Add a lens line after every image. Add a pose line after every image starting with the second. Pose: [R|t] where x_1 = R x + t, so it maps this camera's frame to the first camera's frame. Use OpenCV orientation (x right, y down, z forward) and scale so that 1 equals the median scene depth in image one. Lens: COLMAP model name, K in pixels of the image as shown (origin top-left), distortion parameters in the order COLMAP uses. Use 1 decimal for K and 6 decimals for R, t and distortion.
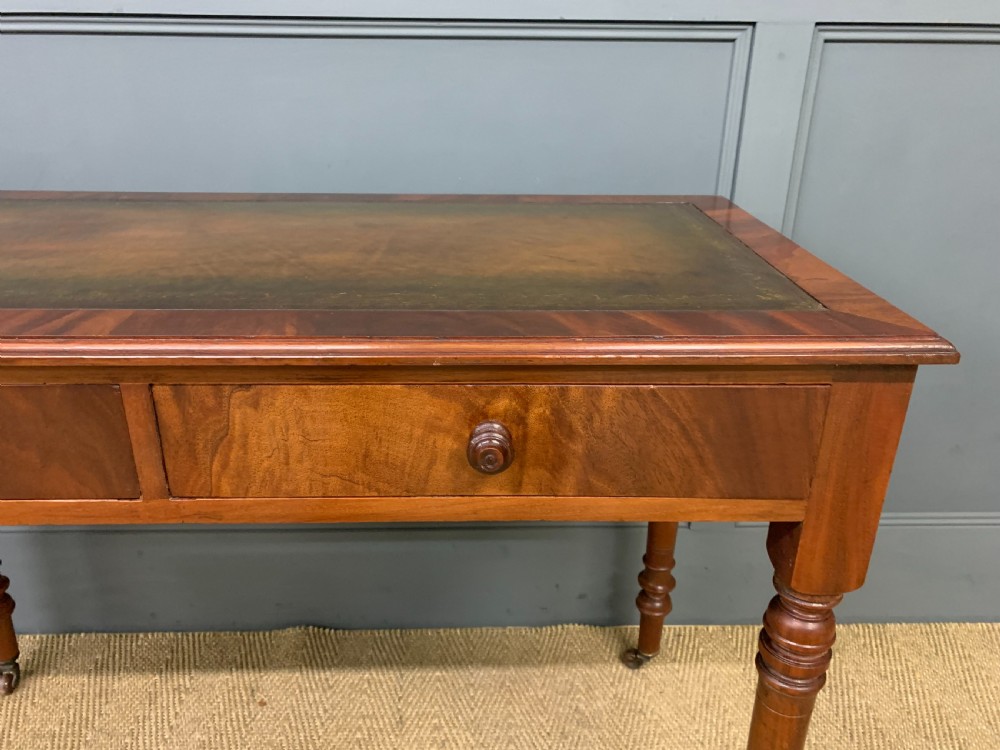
lens RADIAL K [[758.0, 0, 509.7], [0, 758.0, 377.9], [0, 0, 1]] dist [0.002865, -0.004195]
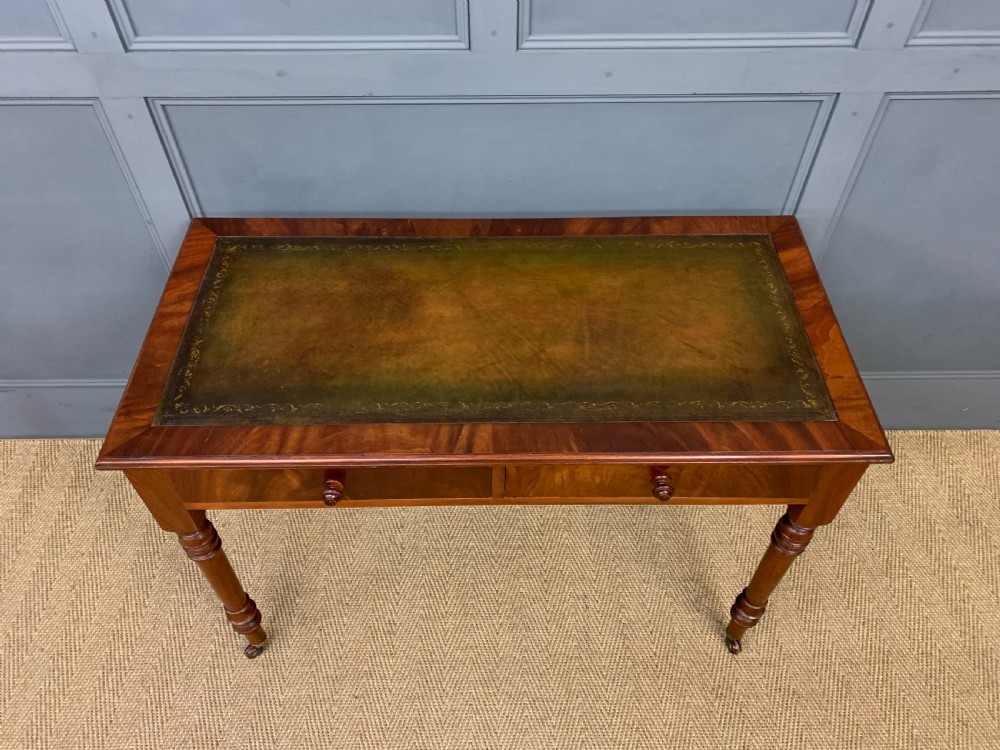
lens RADIAL K [[750.5, 0, 499.9], [0, 750.5, 369.7], [0, 0, 1]] dist [0.008284, -0.000281]
pose [[0.999733, 0.006277, -0.022256, -0.235135], [0.004149, 0.898140, 0.439691, -0.607634], [0.022749, -0.439666, 0.897873, -0.403828]]
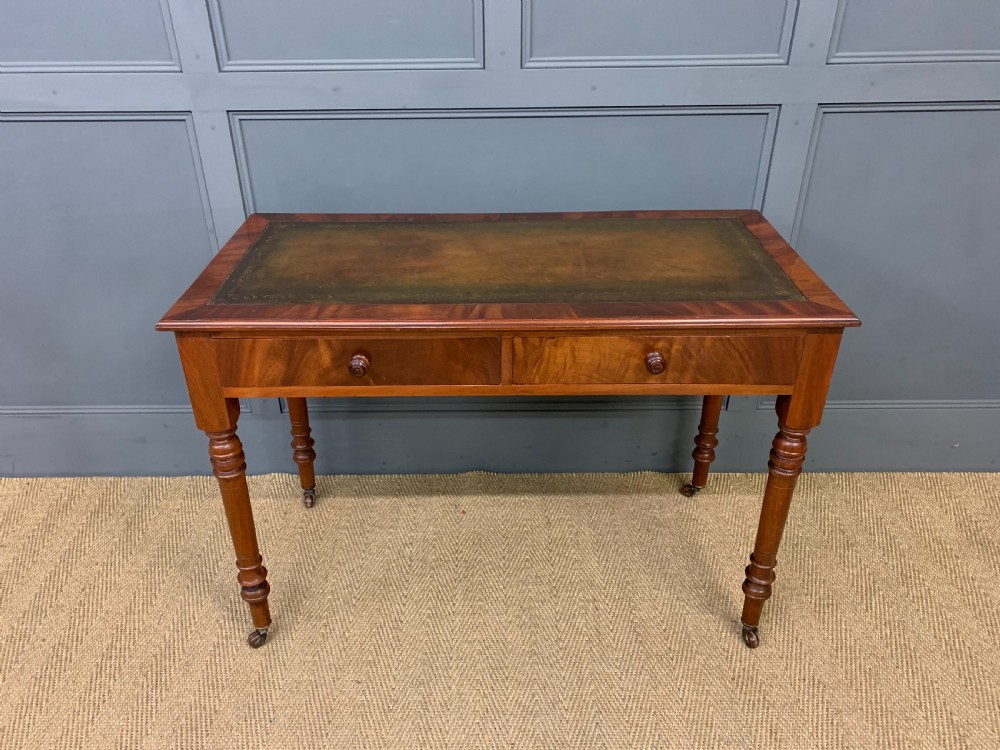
lens RADIAL K [[748.6, 0, 487.9], [0, 748.6, 375.6], [0, 0, 1]] dist [0.006133, 0.000226]
pose [[0.998857, -0.002800, -0.047707, -0.234106], [0.008560, 0.992622, 0.120952, -0.082190], [0.047016, -0.121222, 0.991511, -0.711478]]
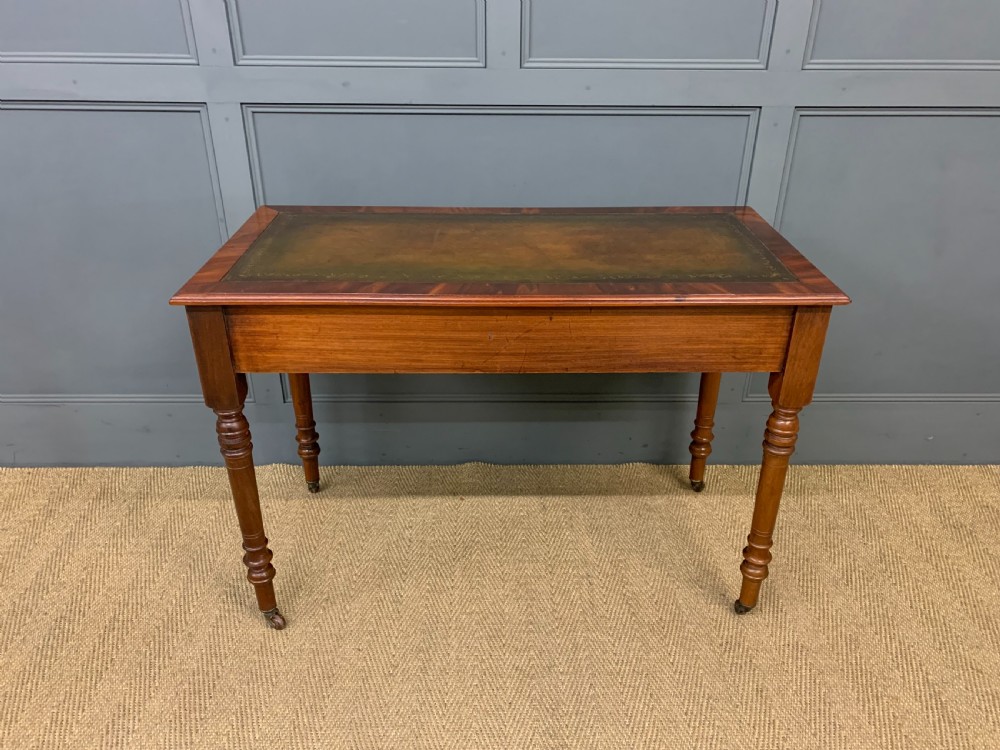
lens RADIAL K [[747.3, 0, 504.6], [0, 747.3, 383.7], [0, 0, 1]] dist [0.005388, 0.001926]
pose [[0.999880, 0.001947, -0.015387, -0.245983], [-0.000789, 0.997193, 0.074873, 0.050163], [0.015490, -0.074852, 0.997074, -0.797072]]
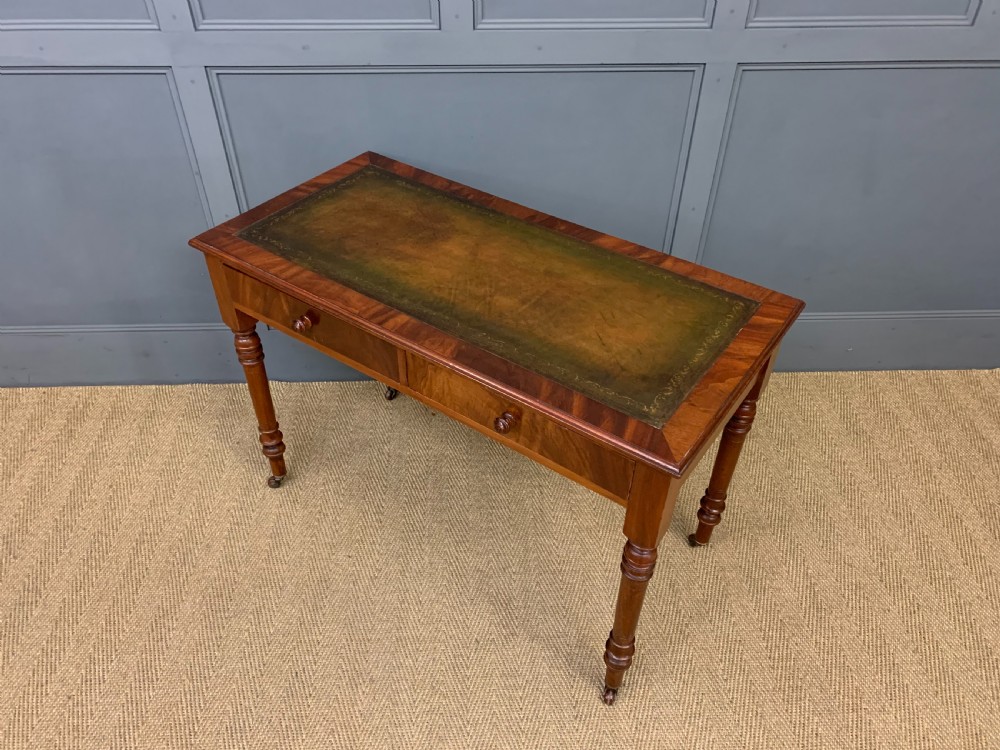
lens RADIAL K [[745.4, 0, 500.0], [0, 745.4, 375.0], [0, 0, 1]] dist [0.004757, -0.002767]
pose [[0.999960, -0.008925, 0.000532, -0.184605], [0.008354, 0.953838, 0.300206, -0.289037], [-0.003187, -0.300189, 0.953874, -0.960878]]
